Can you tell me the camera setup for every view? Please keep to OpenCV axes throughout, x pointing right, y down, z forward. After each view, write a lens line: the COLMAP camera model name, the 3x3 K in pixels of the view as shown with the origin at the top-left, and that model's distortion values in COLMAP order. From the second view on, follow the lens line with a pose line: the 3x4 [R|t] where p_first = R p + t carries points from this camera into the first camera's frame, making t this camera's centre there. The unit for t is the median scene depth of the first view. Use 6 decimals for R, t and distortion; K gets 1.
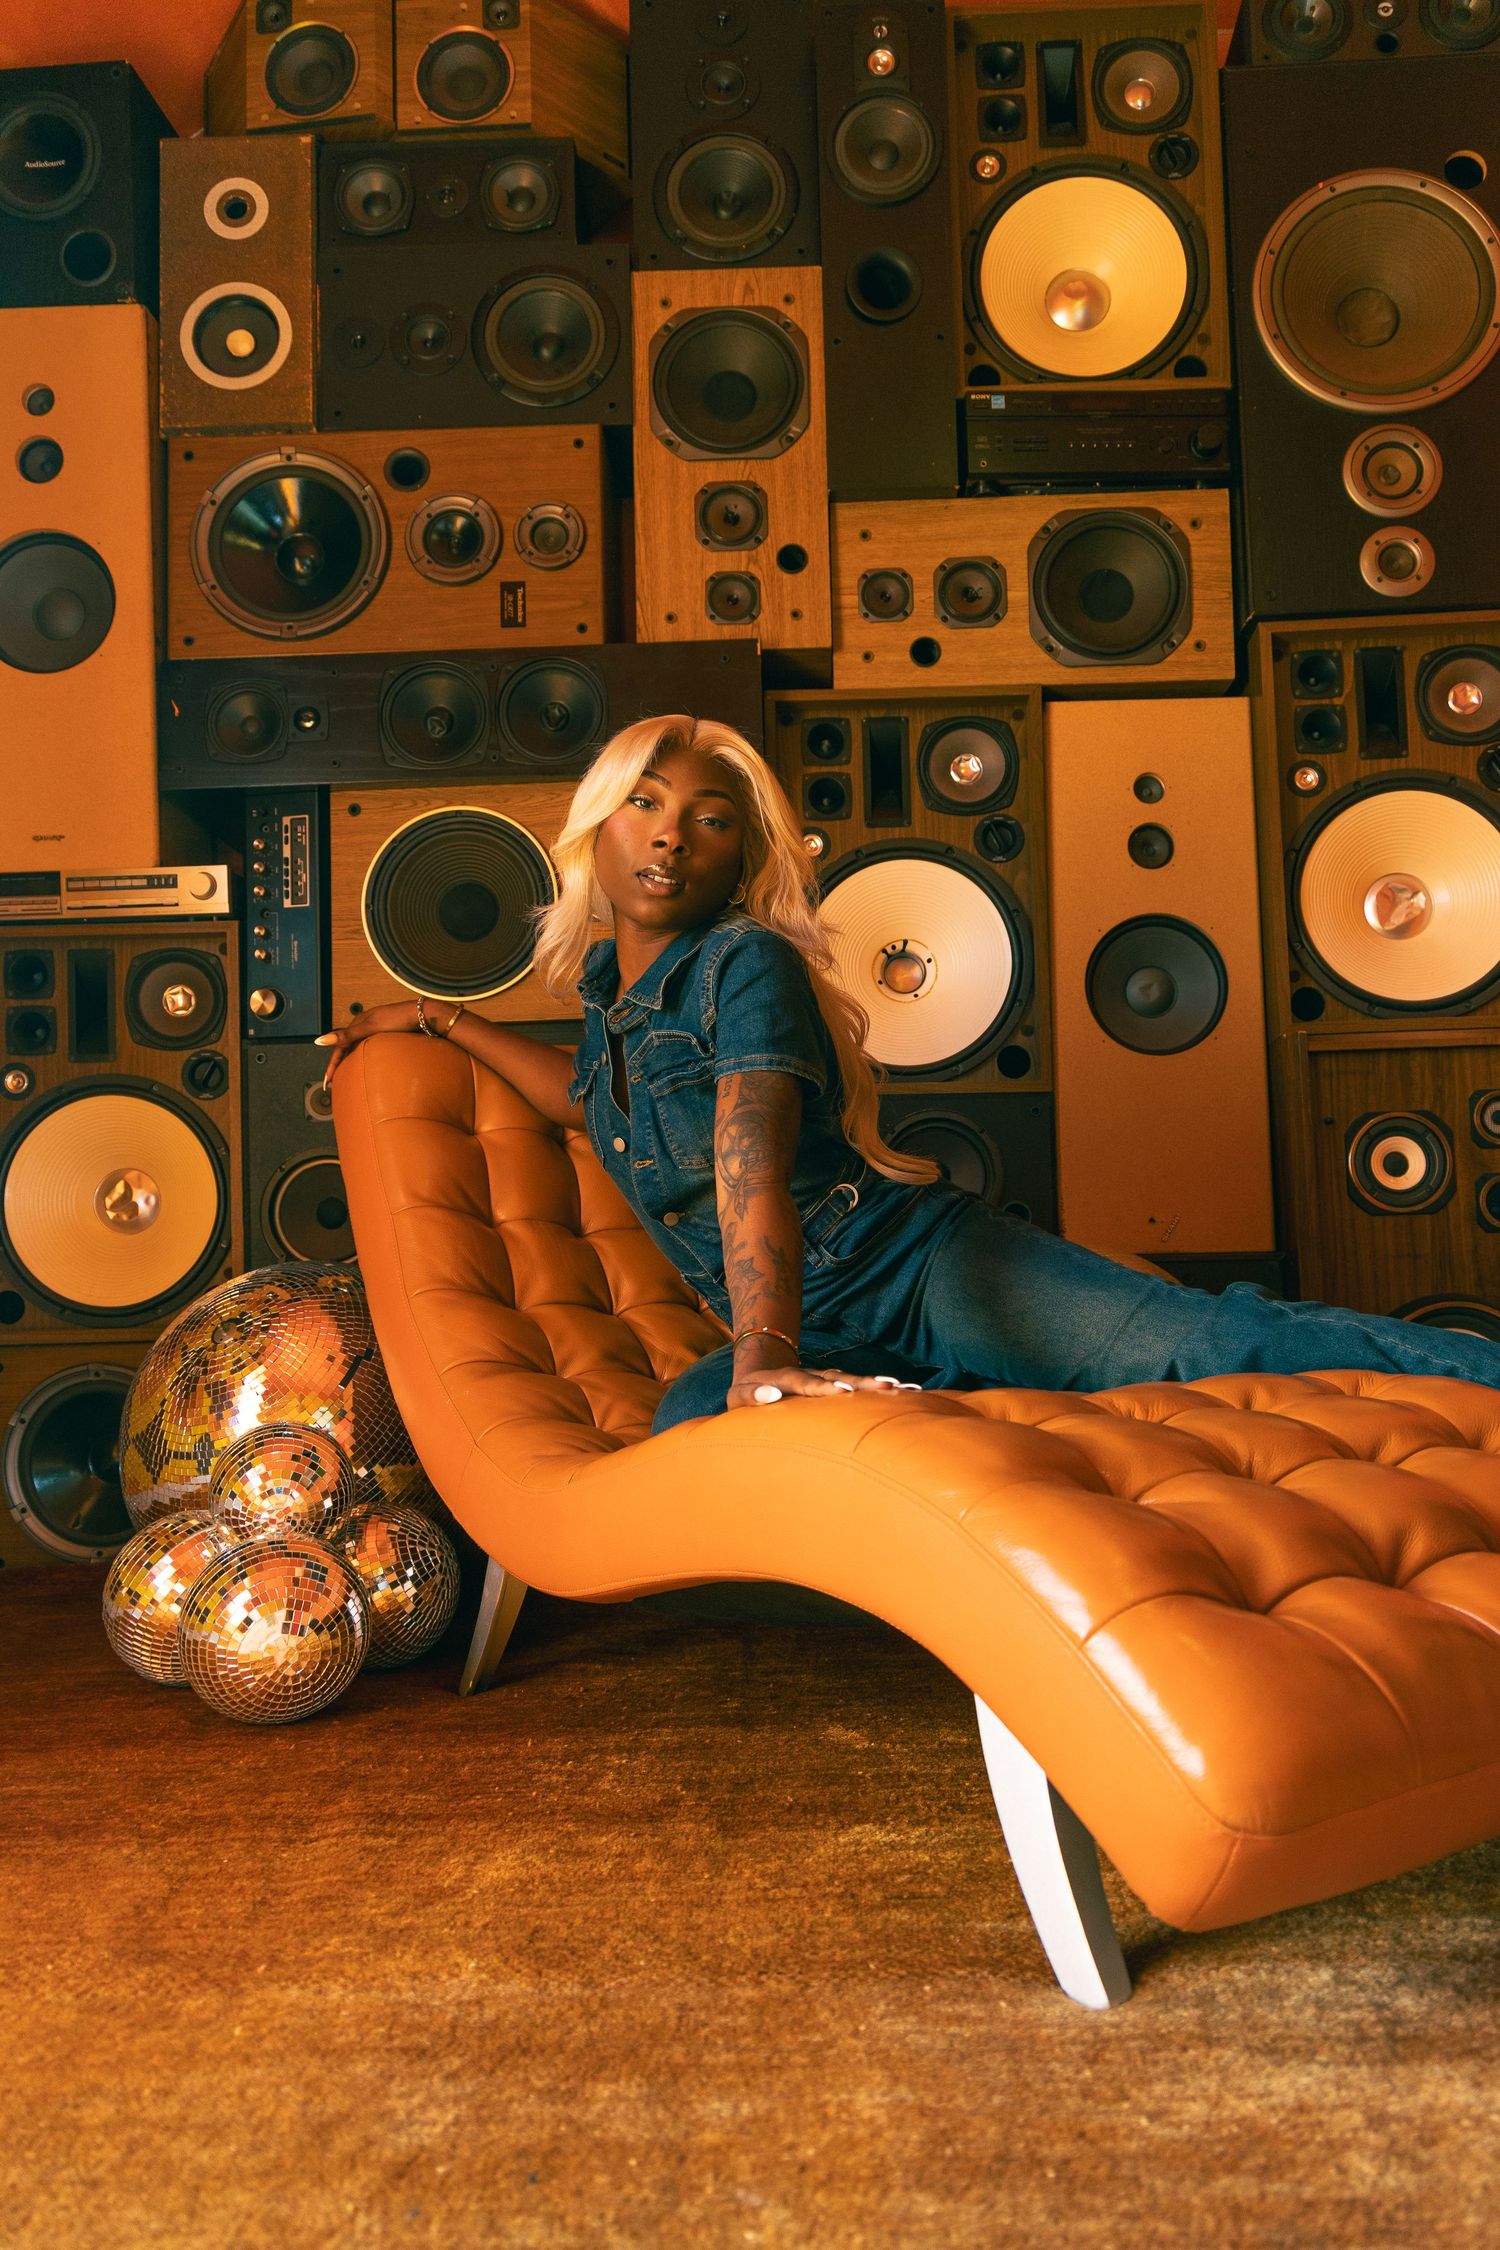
lens RADIAL K [[1583.0, 0, 750.0], [0, 1583.0, 1125.2], [0, 0, 1]] dist [-0.001593, -0.001914]
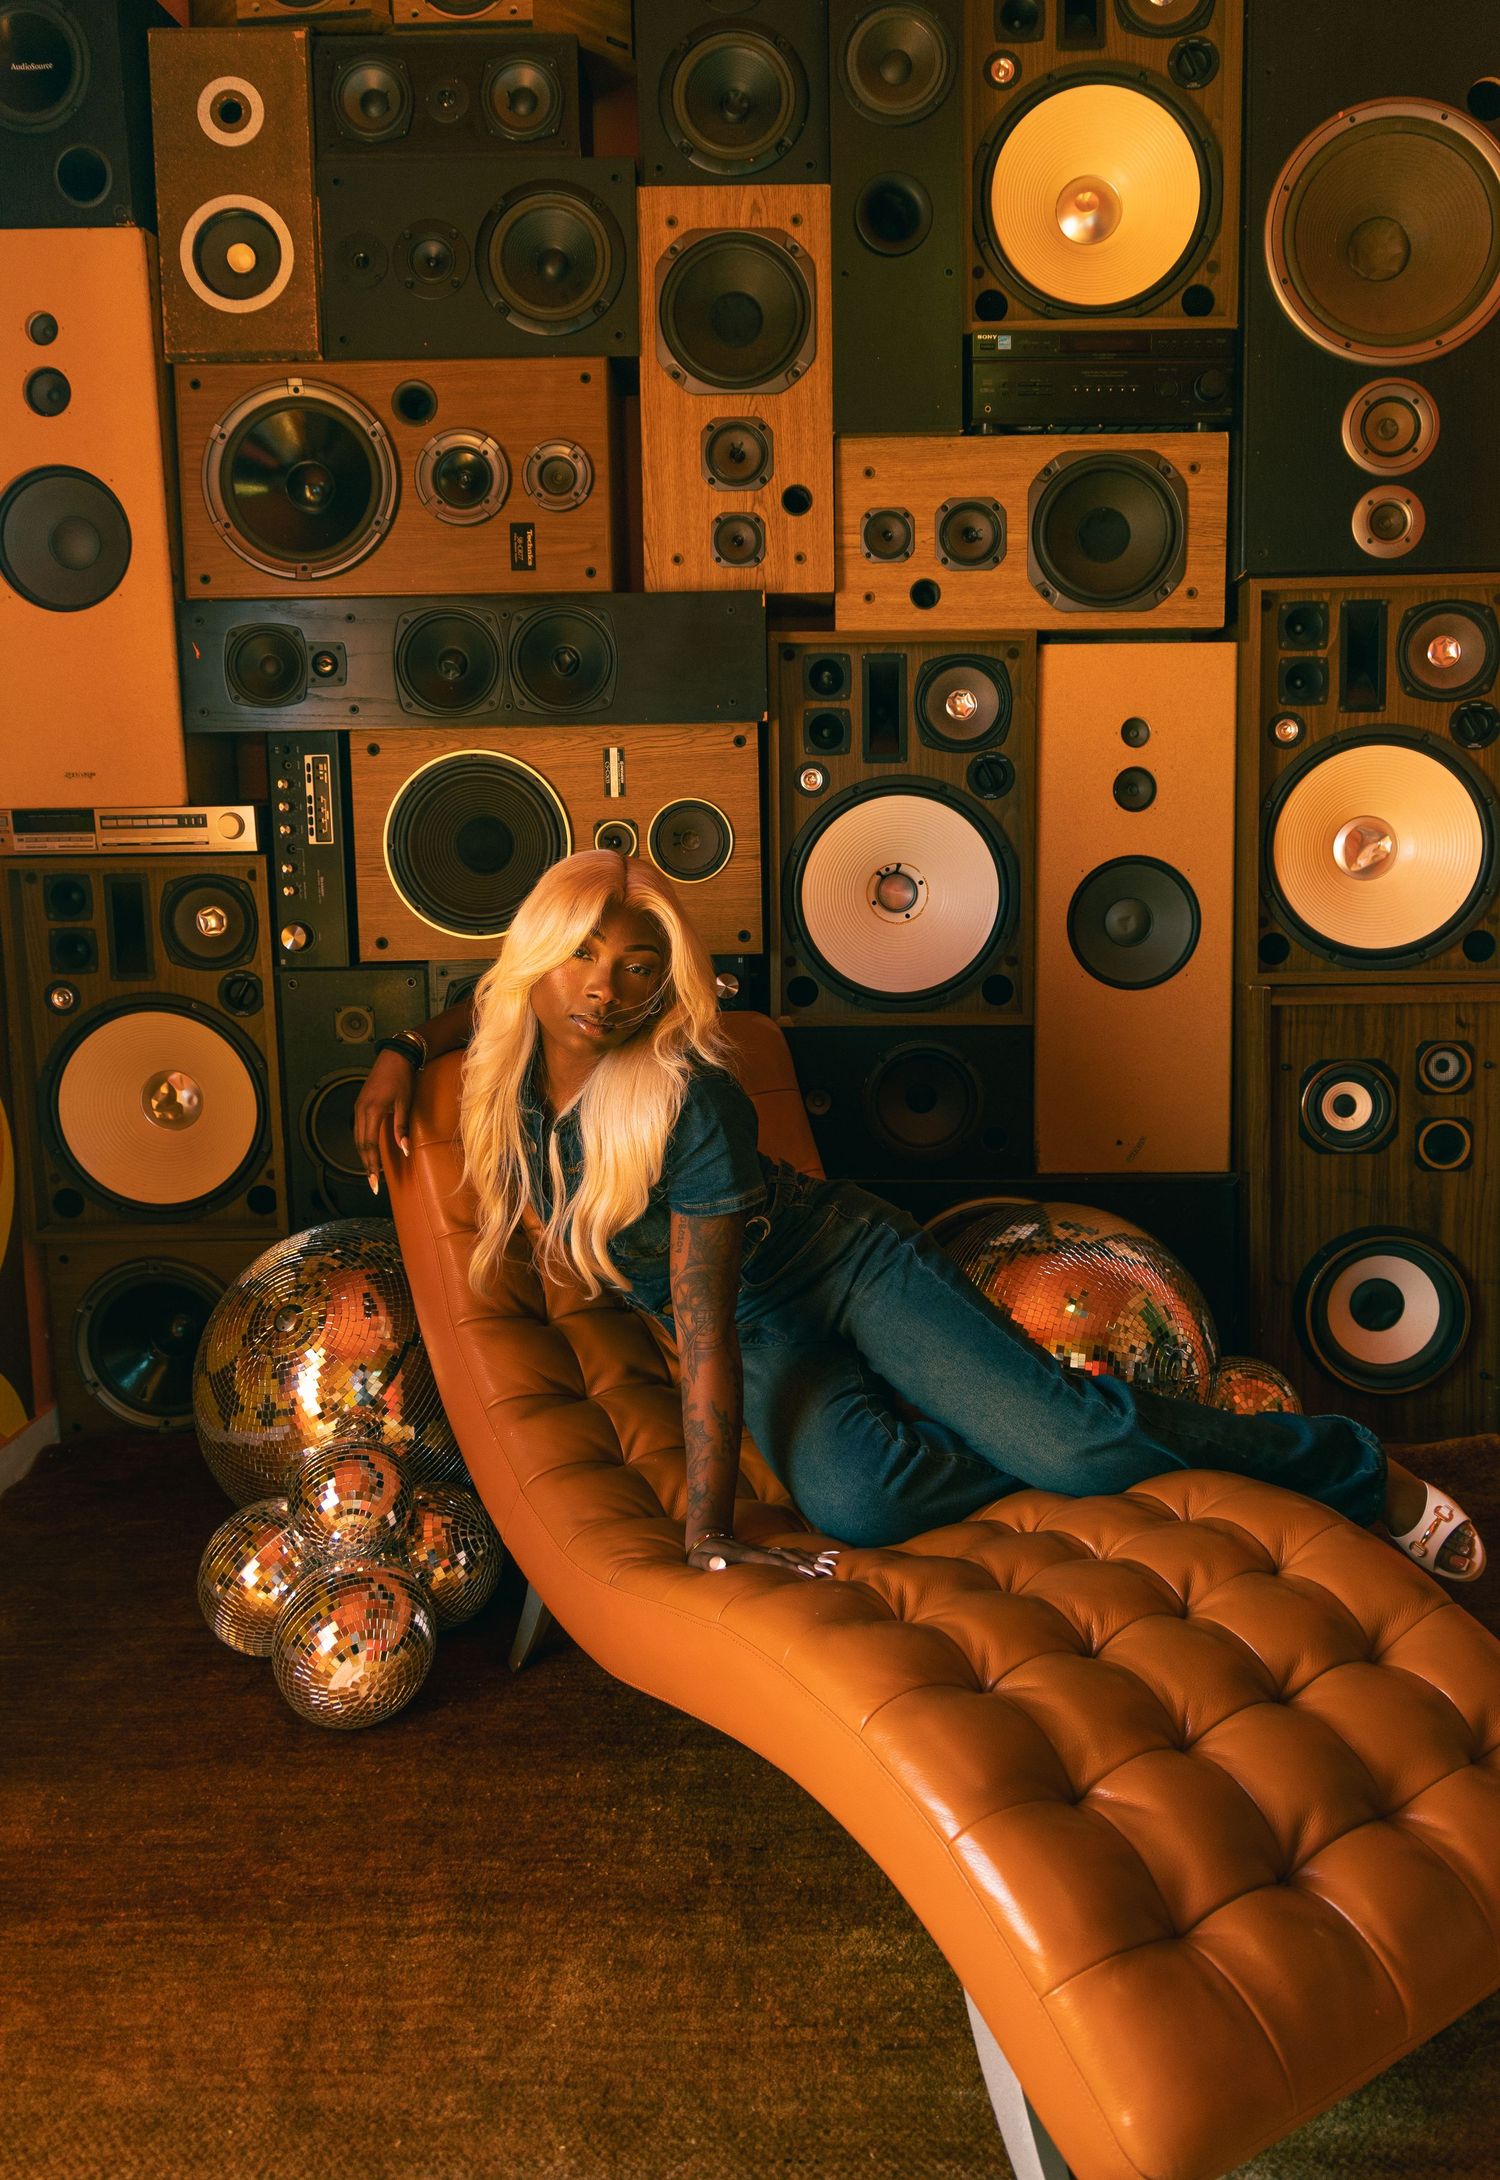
lens RADIAL K [[1517.0, 0, 751.3], [0, 1517.0, 1089.5], [0, 0, 1]] dist [-0.003295, 0.000989]
pose [[0.999927, 0.005869, 0.010520, -0.010712], [-0.007513, 0.986467, 0.163785, -0.144586], [-0.009417, -0.163852, 0.986440, -0.022512]]
